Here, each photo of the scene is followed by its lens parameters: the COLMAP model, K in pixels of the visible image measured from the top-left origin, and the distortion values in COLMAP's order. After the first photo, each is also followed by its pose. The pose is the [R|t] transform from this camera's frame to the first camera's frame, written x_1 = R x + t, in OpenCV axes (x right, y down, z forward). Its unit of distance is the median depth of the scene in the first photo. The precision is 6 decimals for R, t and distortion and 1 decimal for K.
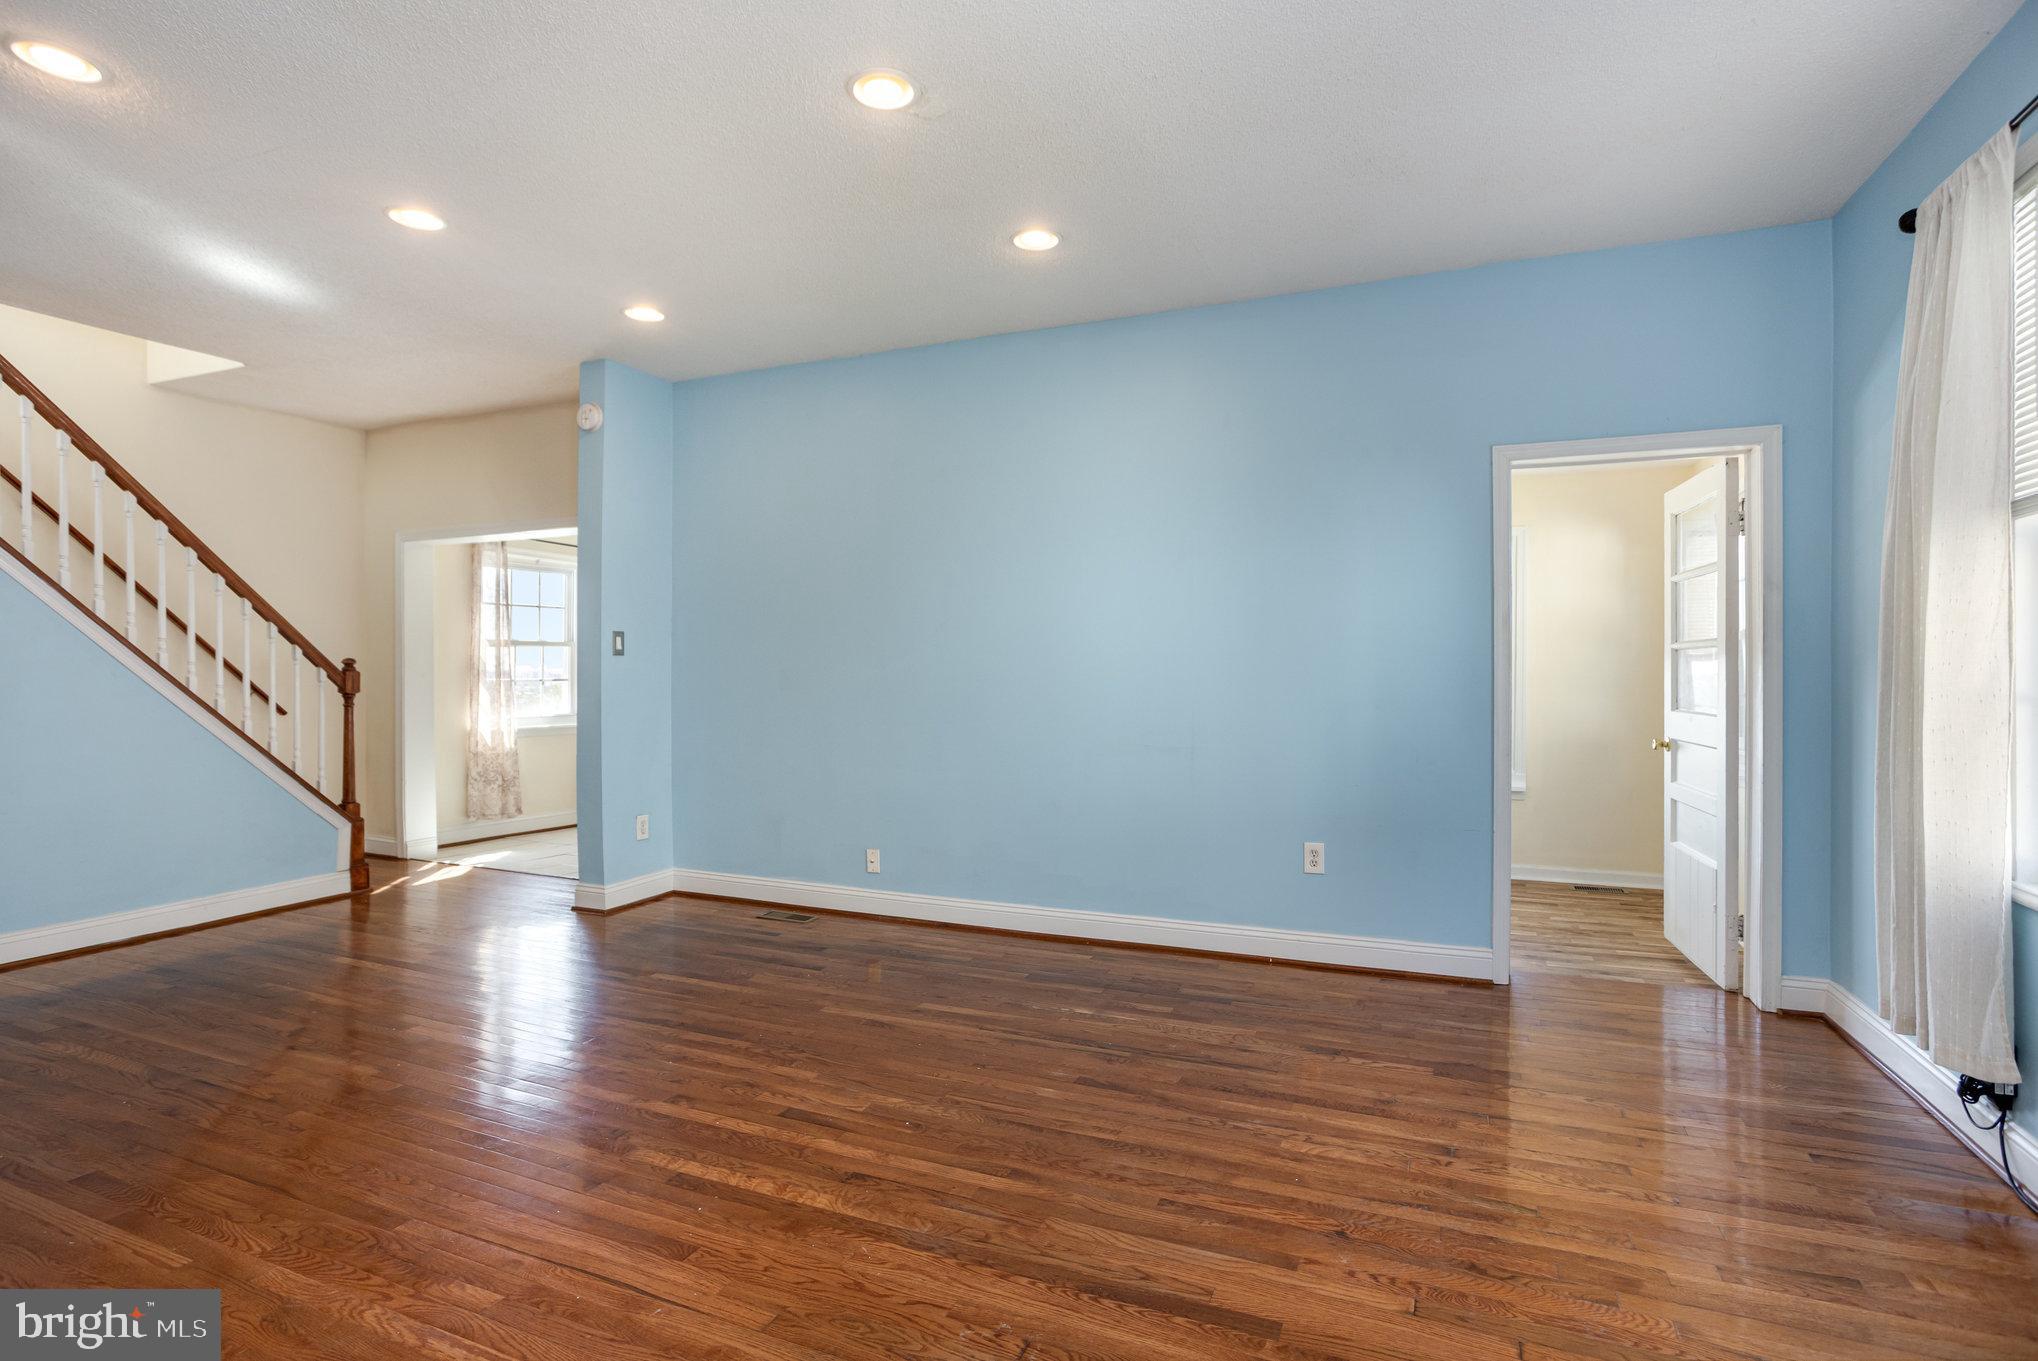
lens RADIAL K [[996.2, 0, 1023.4], [0, 996.2, 673.9], [0, 0, 1]] dist [-0.067528, 0.031203]
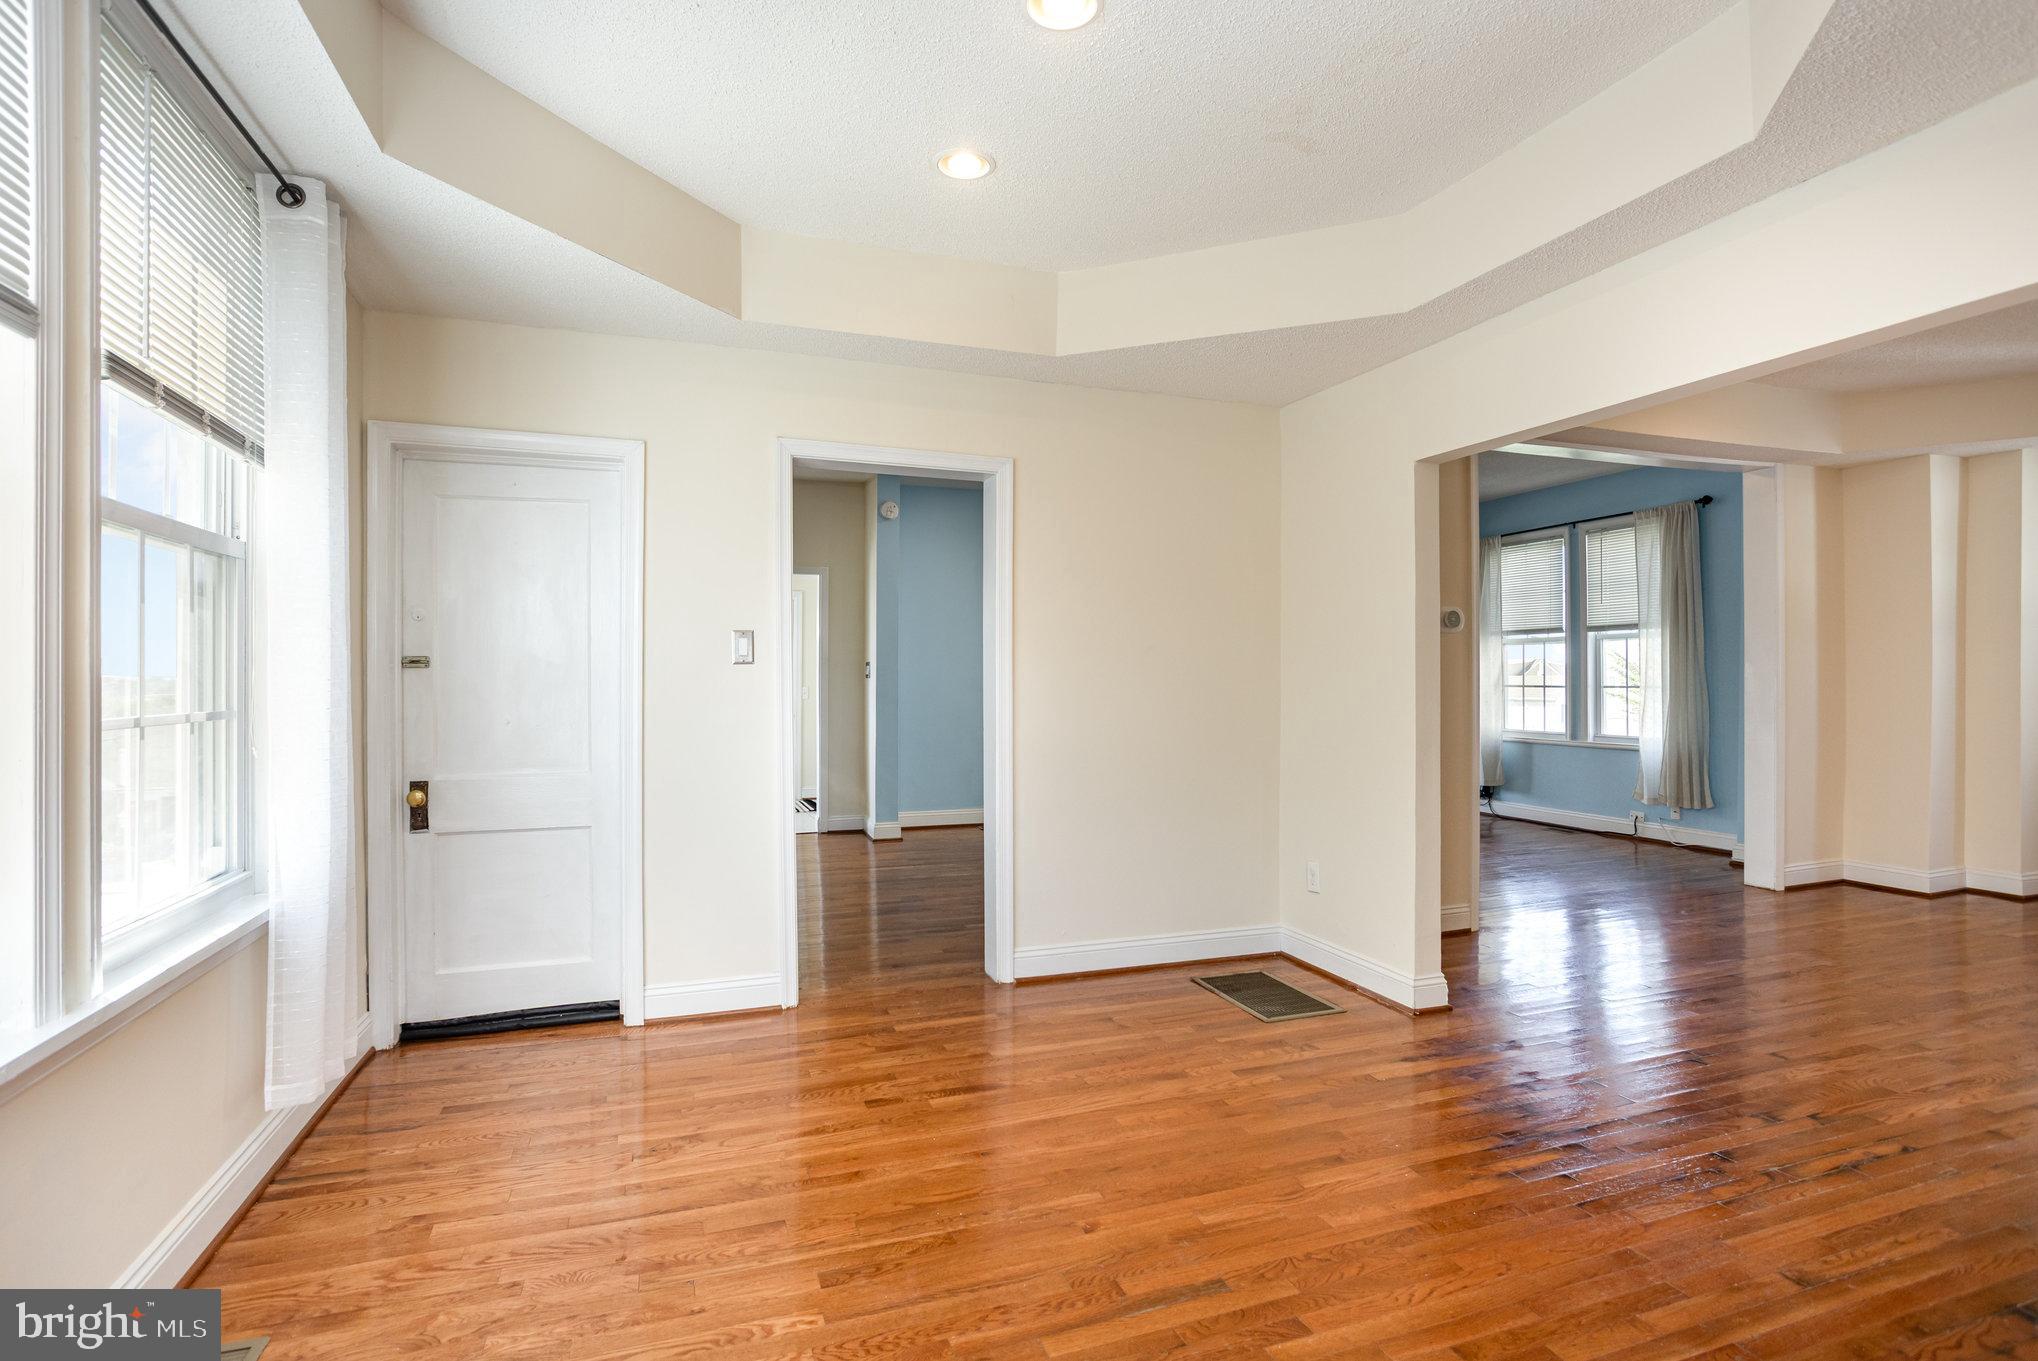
lens RADIAL K [[996.2, 0, 1023.4], [0, 996.2, 673.9], [0, 0, 1]] dist [-0.067528, 0.031203]
pose [[0.731955, -0.000406, 0.681353, -1.594817], [0.002003, 0.999997, -0.001556, -0.008496], [-0.681350, 0.002504, 0.731953, -0.296850]]
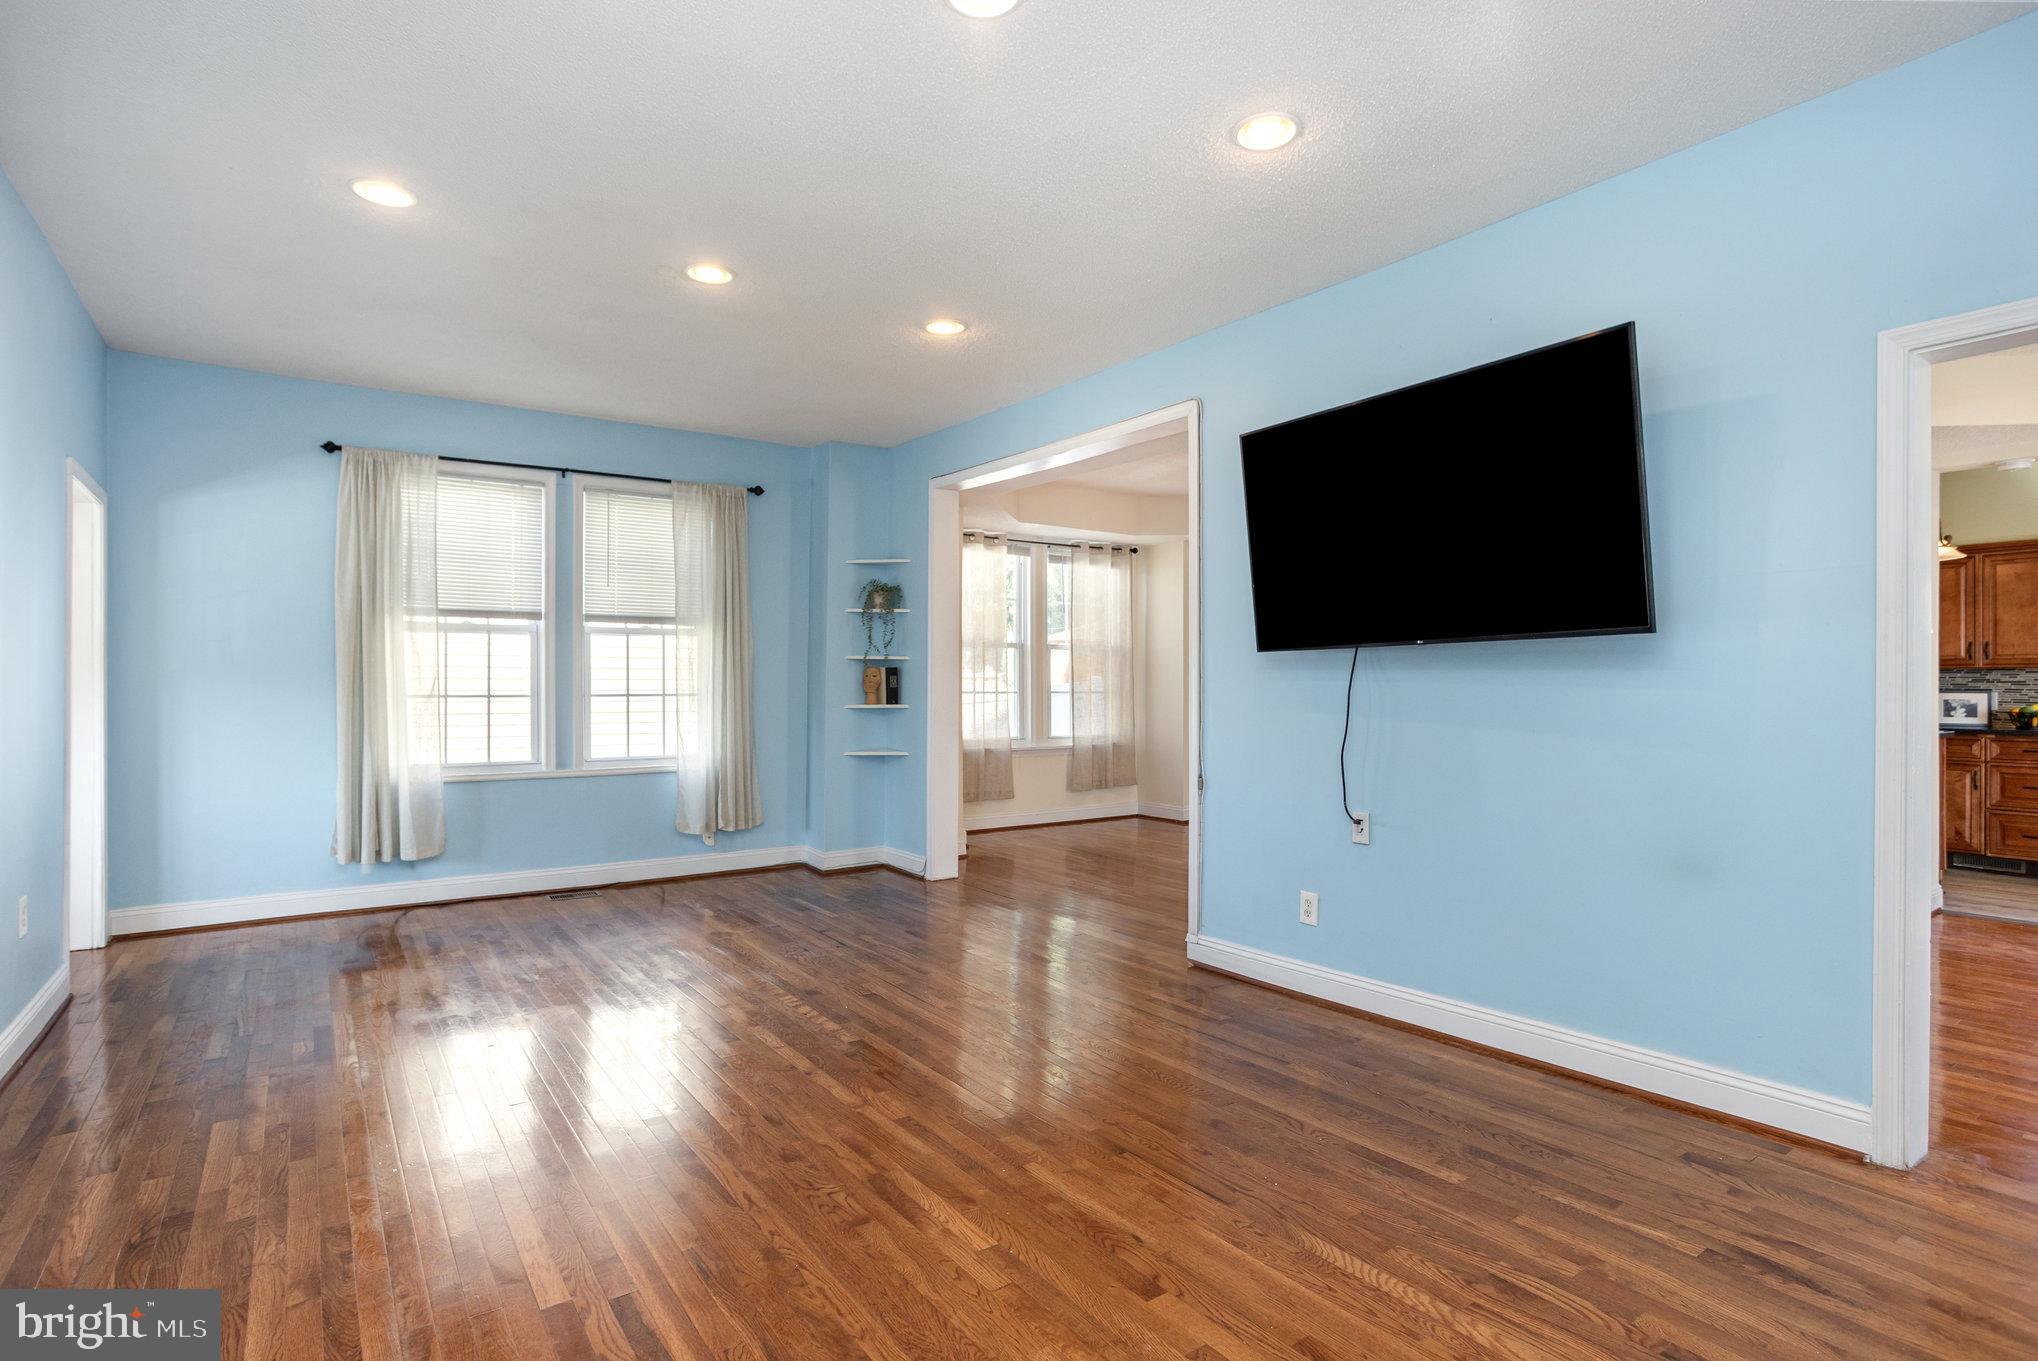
lens RADIAL K [[1020.0, 0, 1019.0], [0, 1020.0, 680.5], [0, 0, 1]] dist [-0.060219, 0.032389]
pose [[-0.851922, 0.001200, 0.523668, -0.805224], [-0.000536, 0.999995, -0.003163, -0.001126], [-0.523669, -0.002976, -0.851917, 1.255378]]
